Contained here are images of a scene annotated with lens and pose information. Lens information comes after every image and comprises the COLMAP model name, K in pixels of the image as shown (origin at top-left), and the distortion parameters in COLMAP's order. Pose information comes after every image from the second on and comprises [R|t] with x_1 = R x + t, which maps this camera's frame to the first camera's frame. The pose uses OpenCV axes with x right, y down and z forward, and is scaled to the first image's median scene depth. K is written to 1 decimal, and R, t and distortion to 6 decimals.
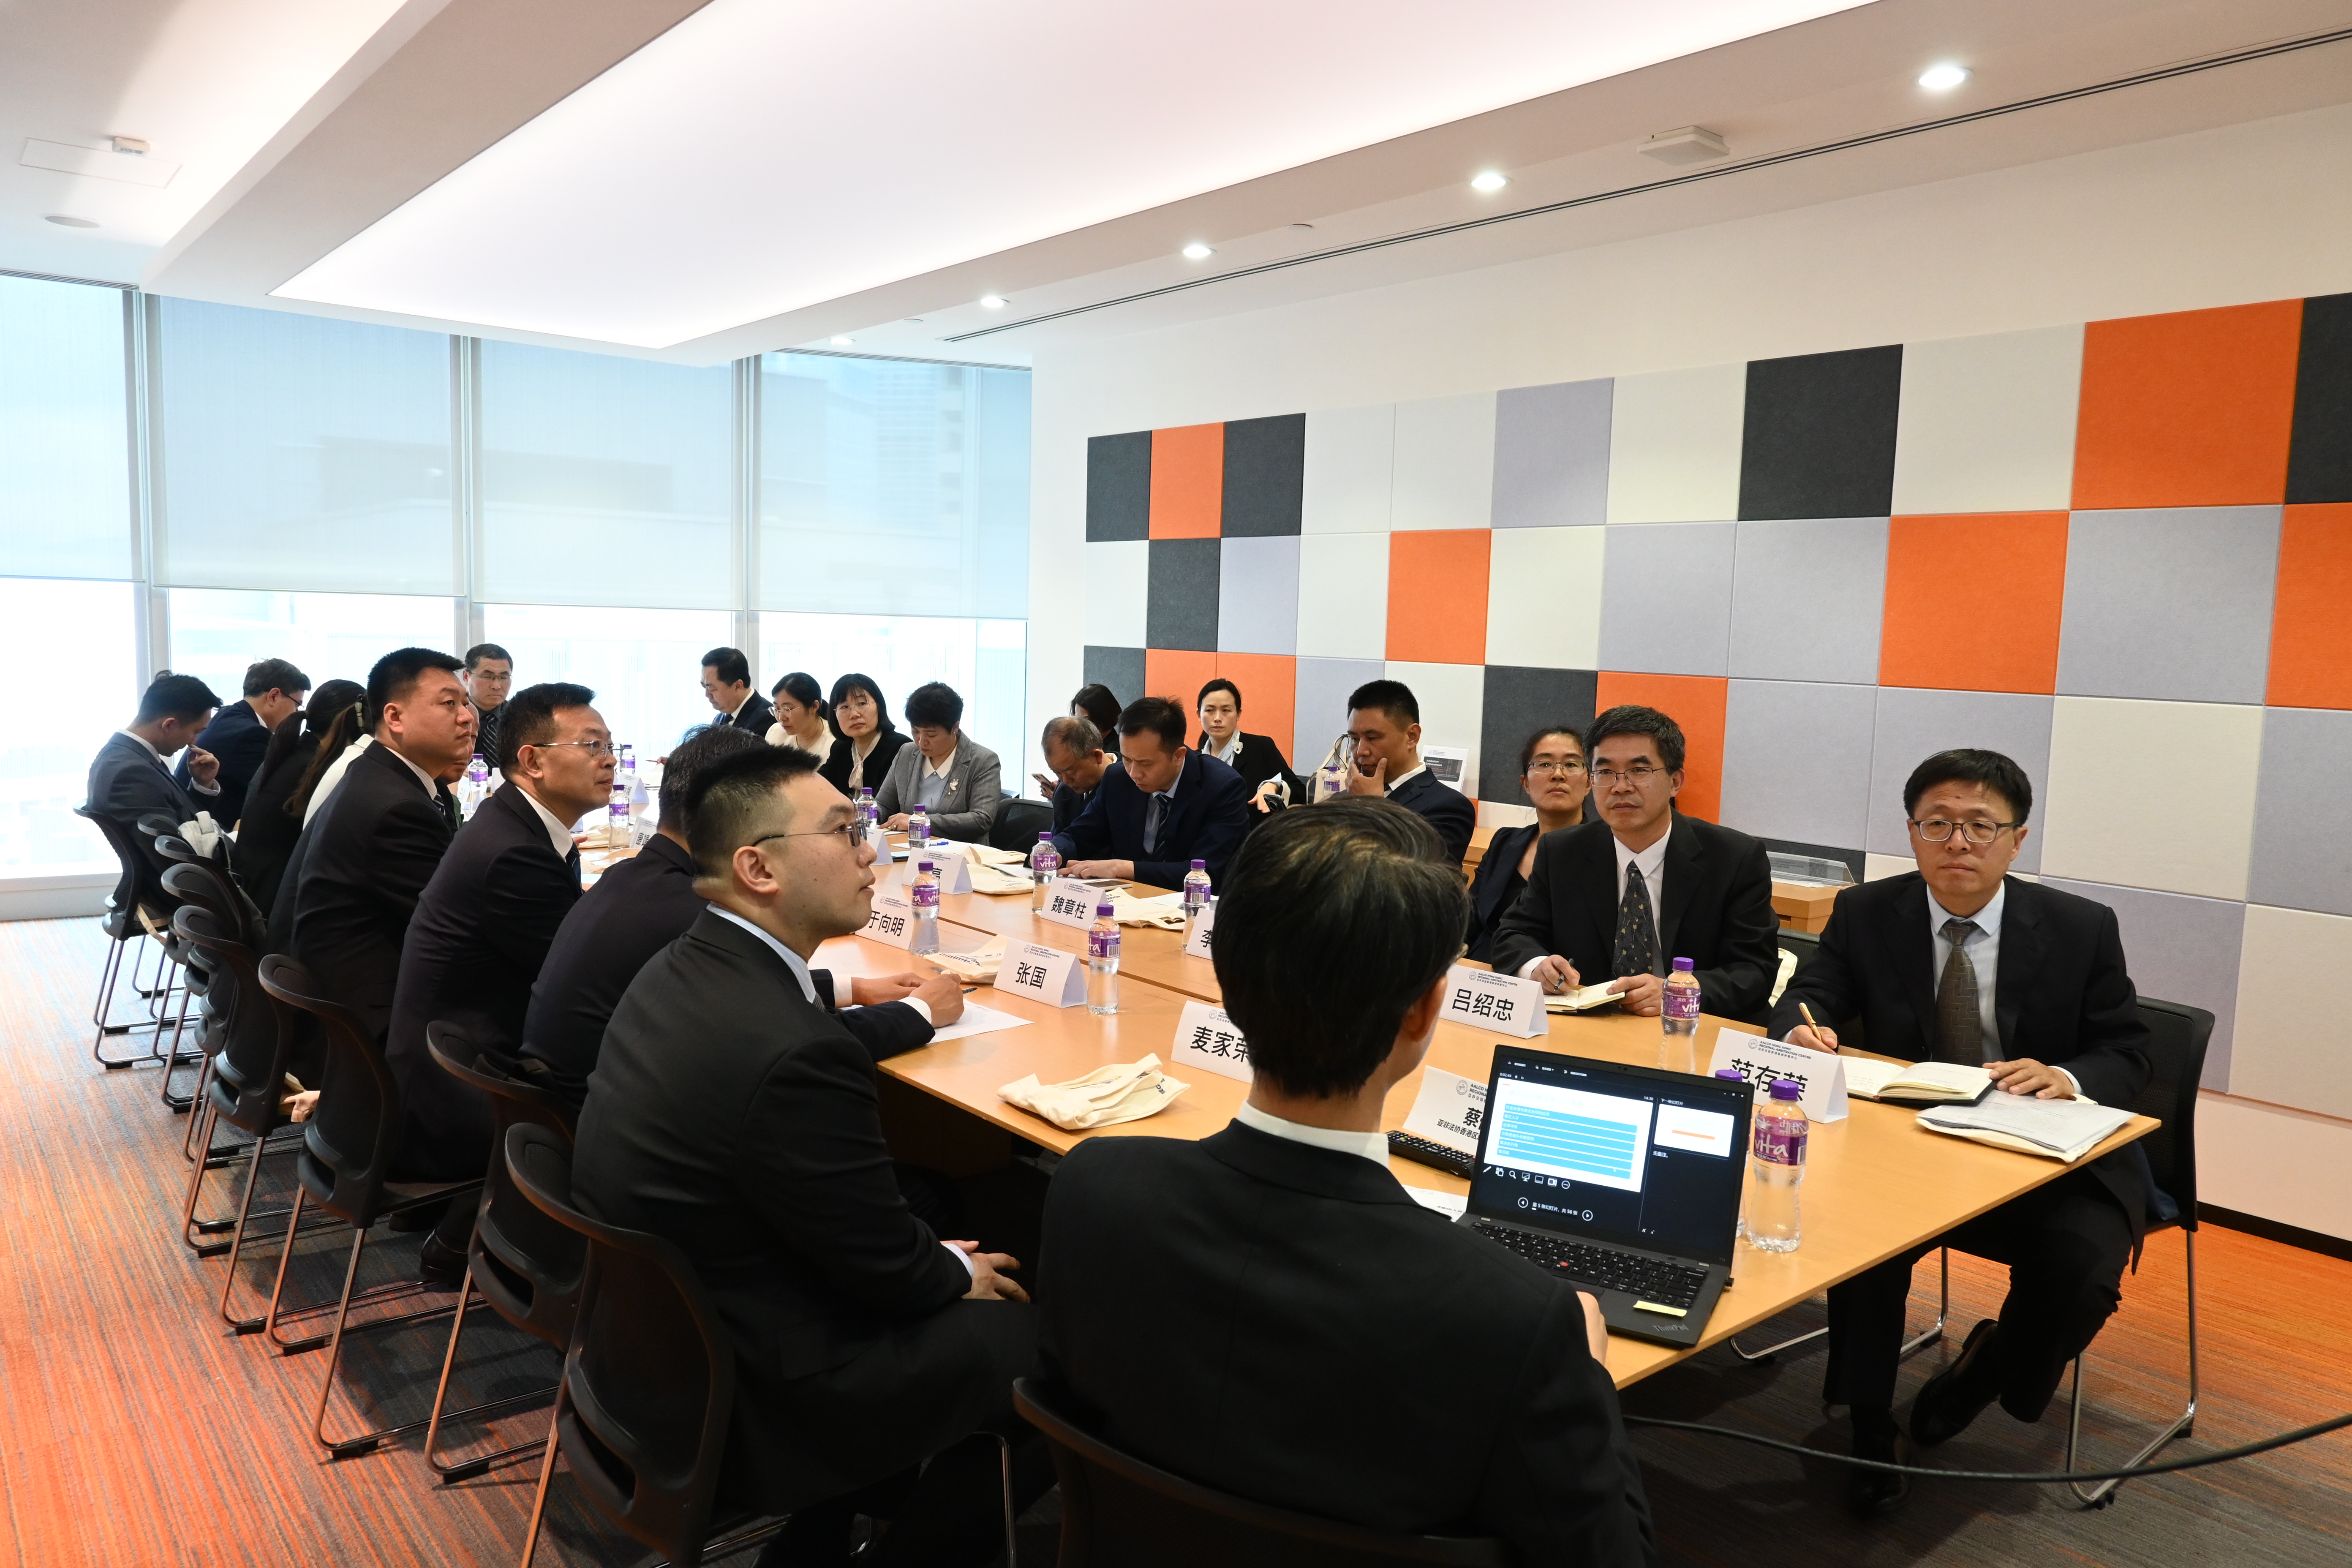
lens RADIAL K [[1567.4, 0, 1176.0], [0, 1567.4, 784.0], [0, 0, 1]] dist [-0.006607, -0.001053]
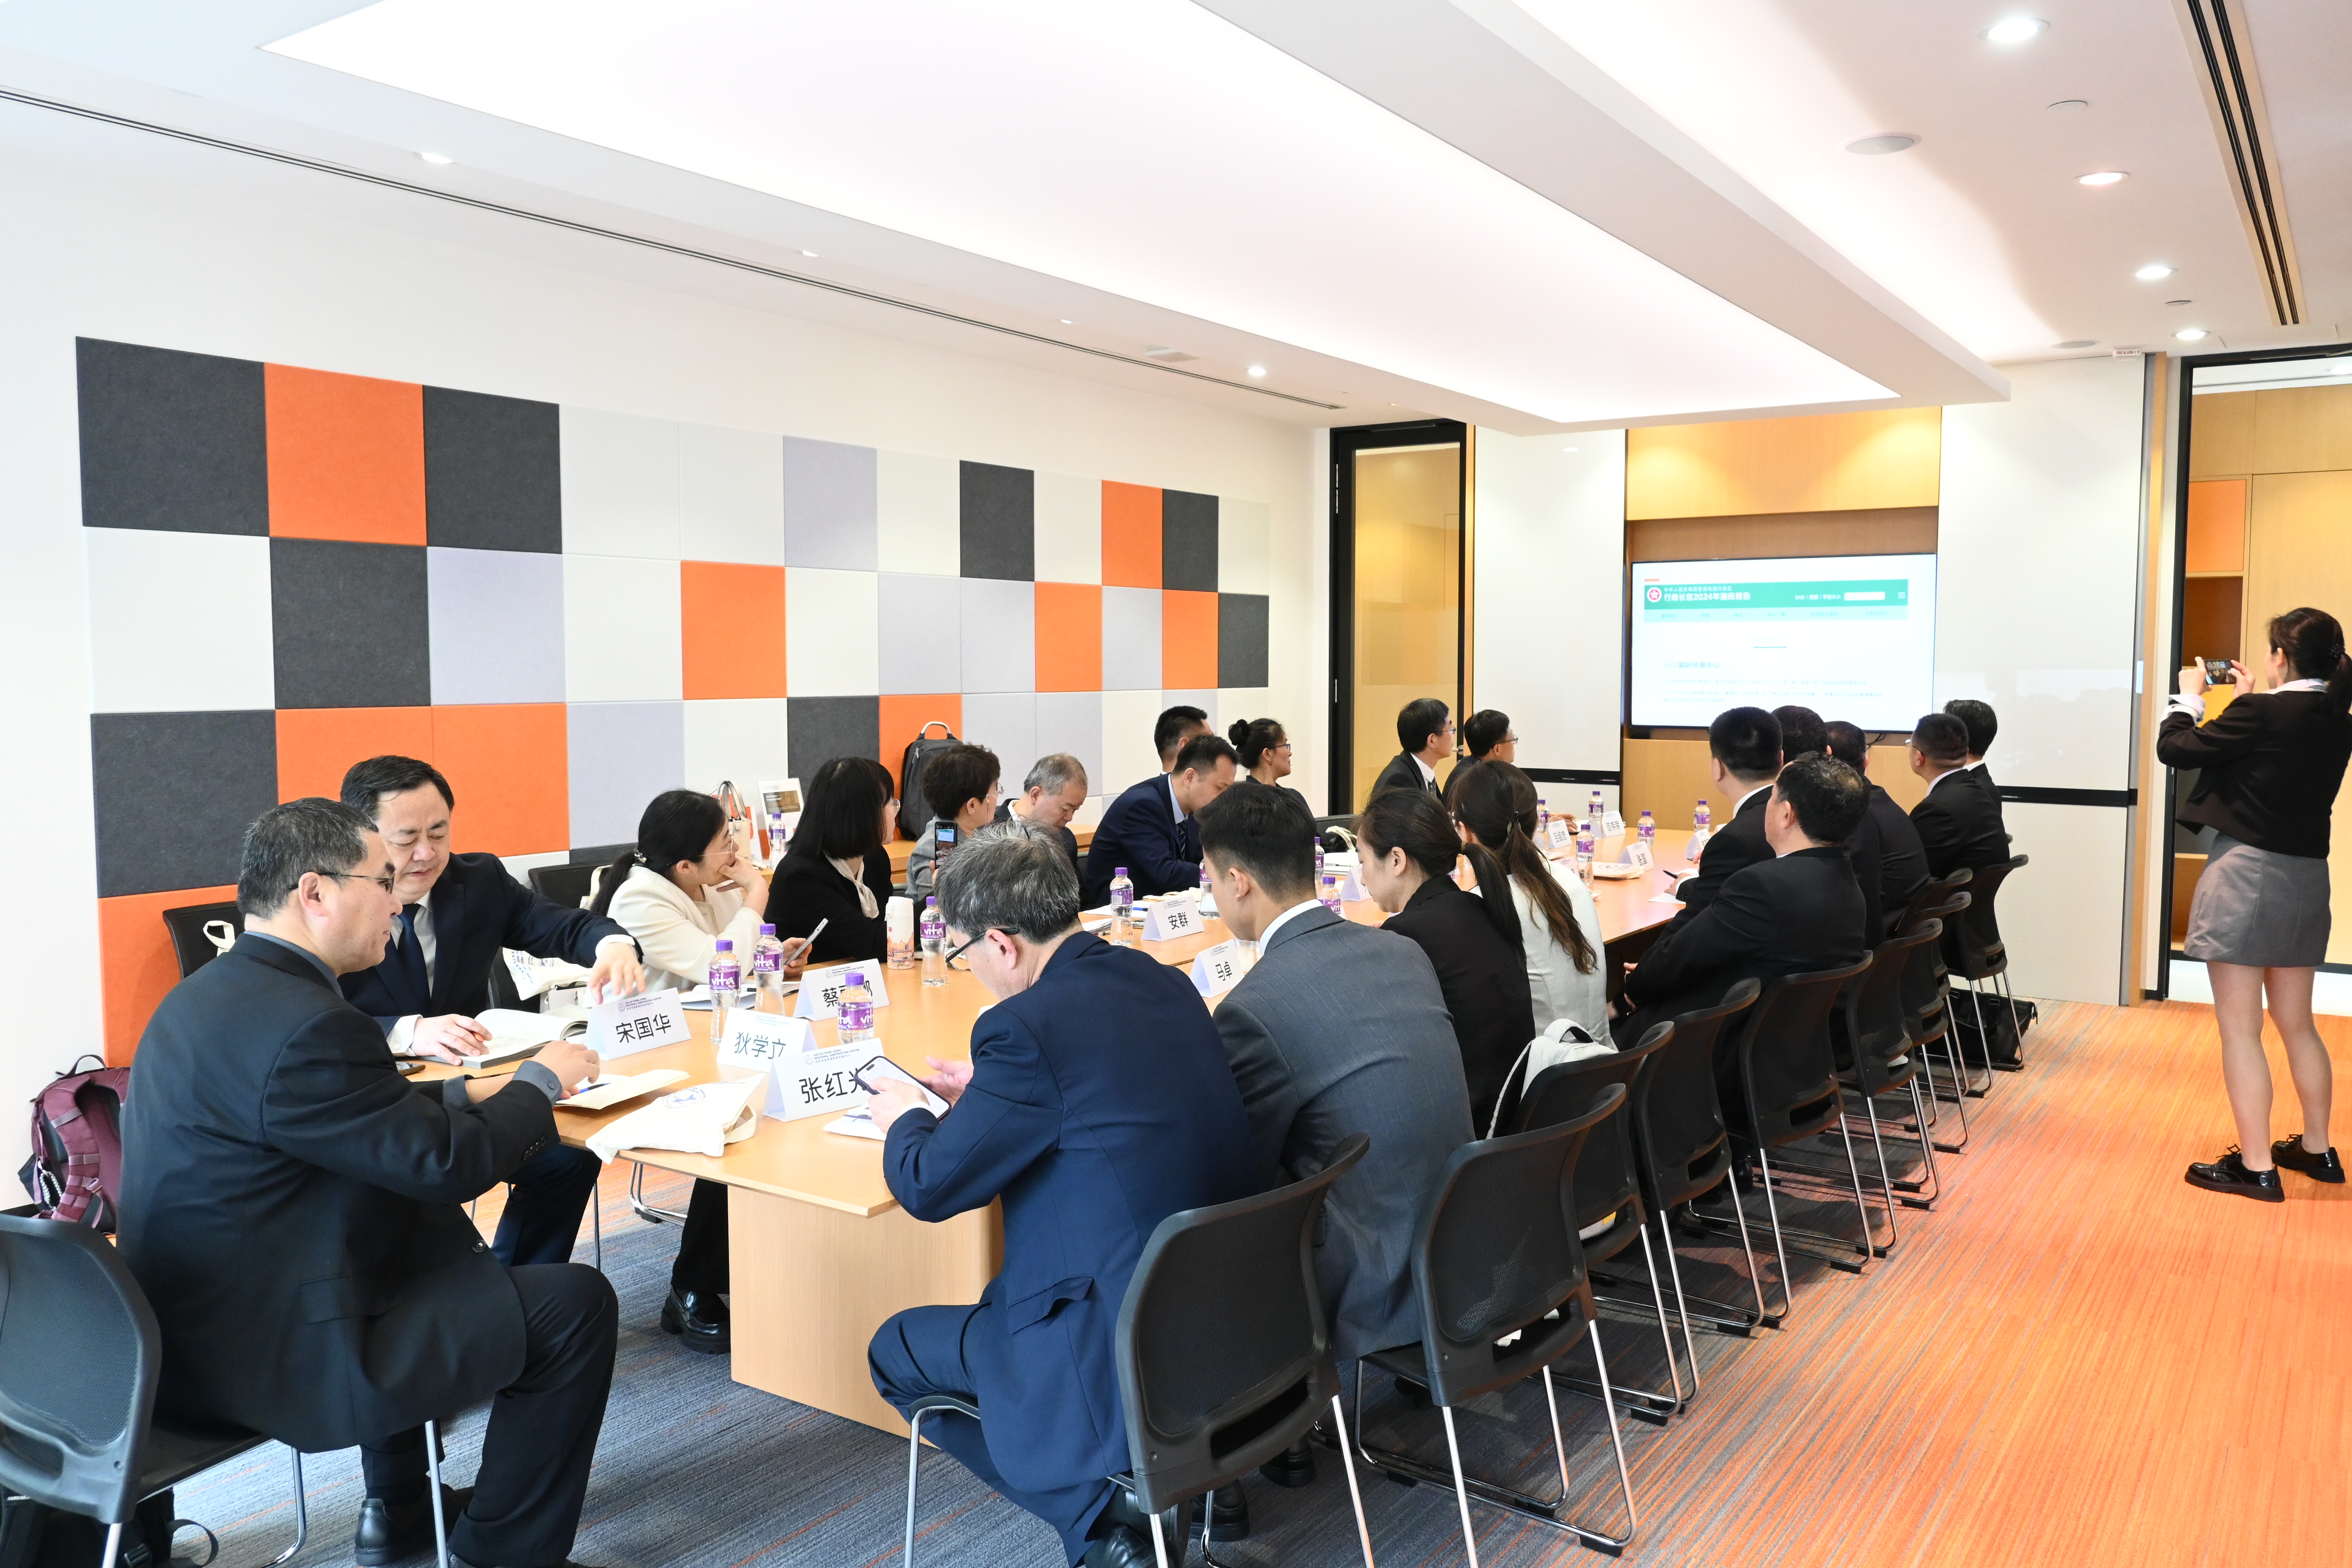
lens RADIAL K [[1766.1, 0, 1176.0], [0, 1766.1, 784.0], [0, 0, 1]] dist [0.001683, -0.004737]
pose [[-0.245010, -0.080261, 0.966193, -1.011013], [0.104423, 0.988586, 0.108601, -0.120881], [-0.963881, 0.127501, -0.233832, 1.045577]]
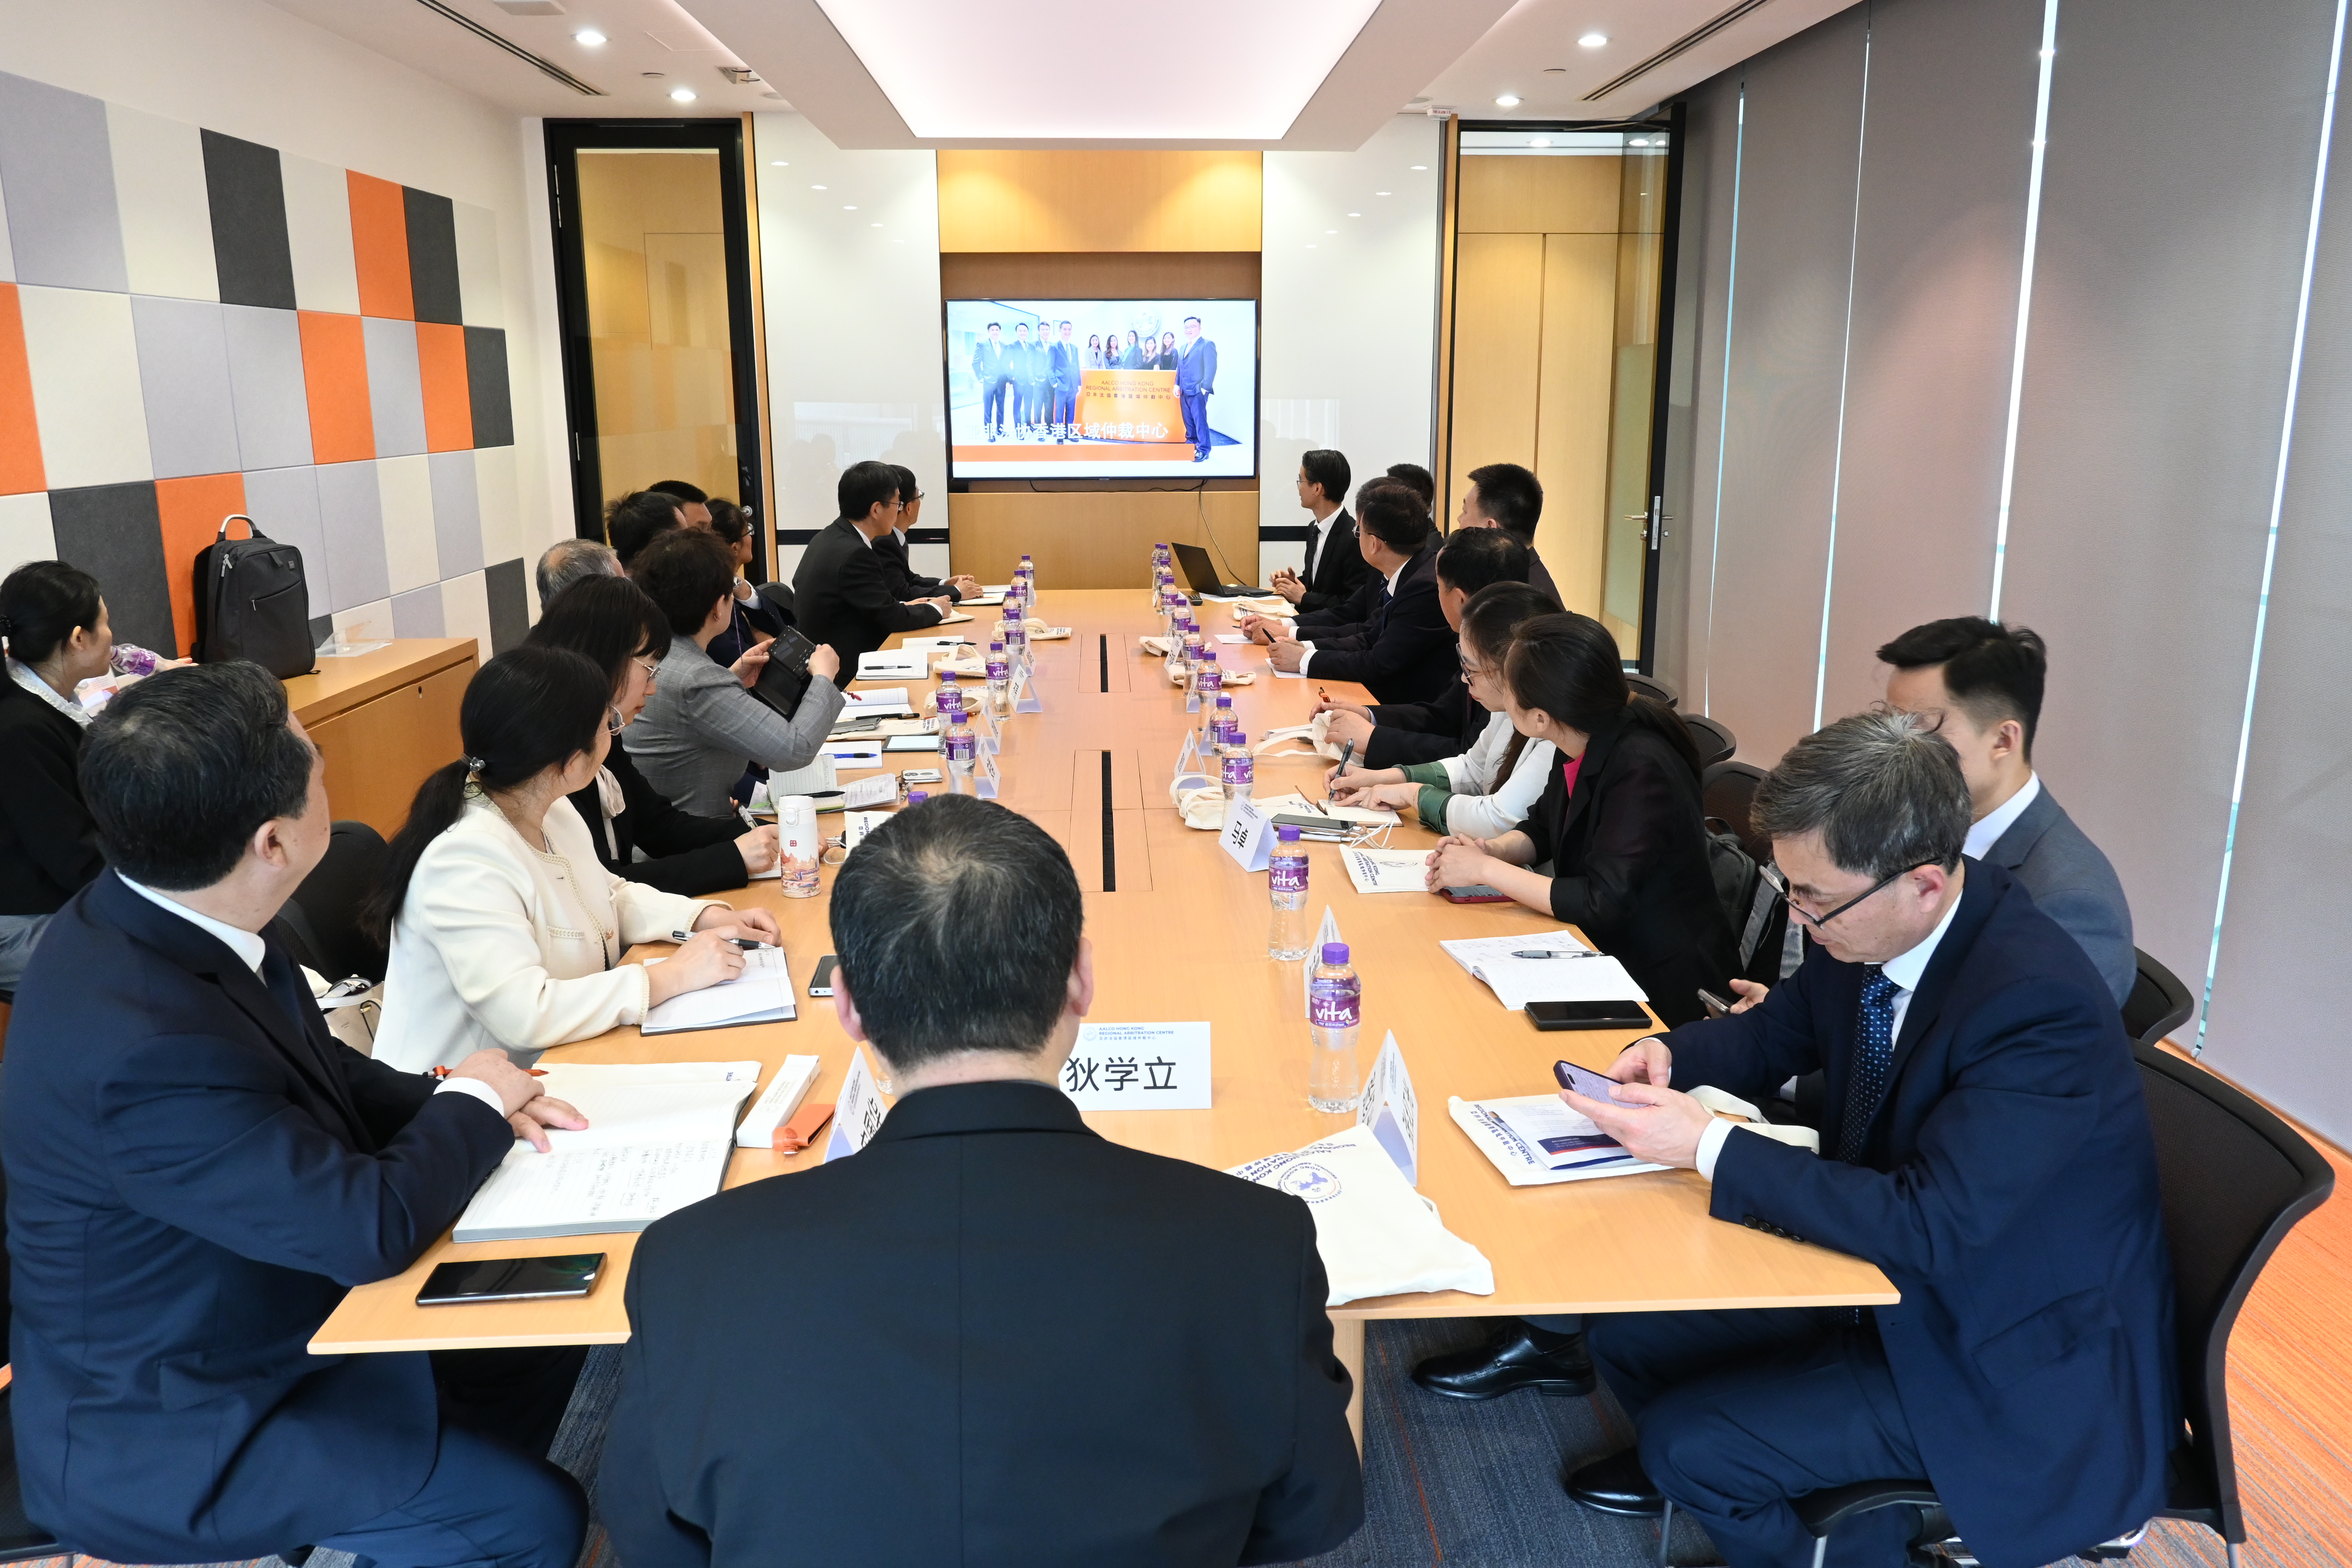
lens RADIAL K [[1744.1, 0, 1176.0], [0, 1744.1, 784.0], [0, 0, 1]] dist [0.002374, -0.009258]
pose [[-0.780448, -0.147634, 0.607540, -0.662637], [0.064954, 0.947317, 0.313642, -0.162307], [-0.621838, 0.284243, -0.729742, 1.297164]]
